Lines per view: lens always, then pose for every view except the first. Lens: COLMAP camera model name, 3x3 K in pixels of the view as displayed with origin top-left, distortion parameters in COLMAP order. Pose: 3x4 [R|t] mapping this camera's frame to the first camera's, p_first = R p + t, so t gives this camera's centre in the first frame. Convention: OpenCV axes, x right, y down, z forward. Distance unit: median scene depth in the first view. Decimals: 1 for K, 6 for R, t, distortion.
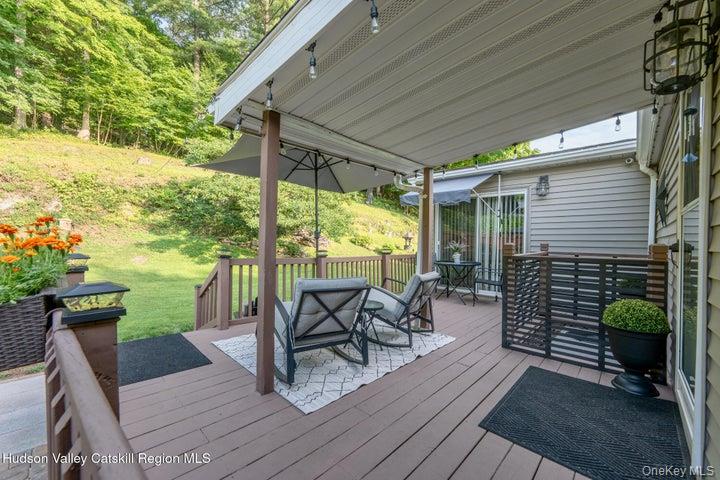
lens RADIAL K [[297.6, 0, 360.0], [0, 297.6, 240.0], [0, 0, 1]] dist [-0.001332, -0.000256]
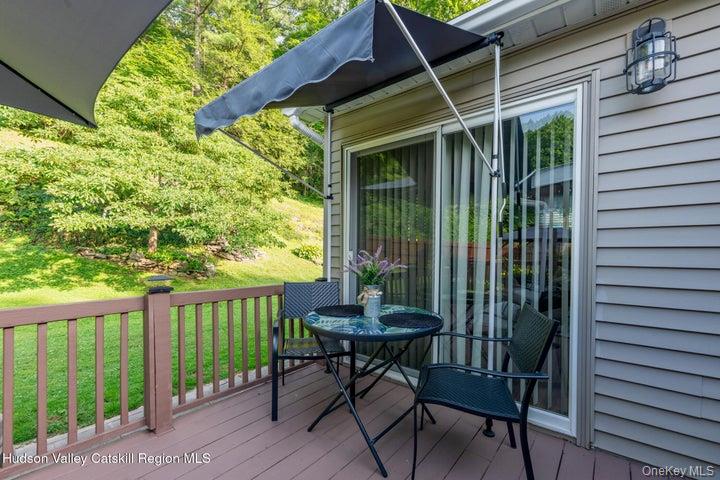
lens RADIAL K [[307.2, 0, 360.6], [0, 307.2, 254.0], [0, 0, 1]] dist [-0.000785, -0.000120]
pose [[0.997926, -0.004627, 0.064200, 0.117975], [0.003995, 0.999942, 0.009969, 0.001249], [-0.064242, -0.009692, 0.997887, 0.267872]]
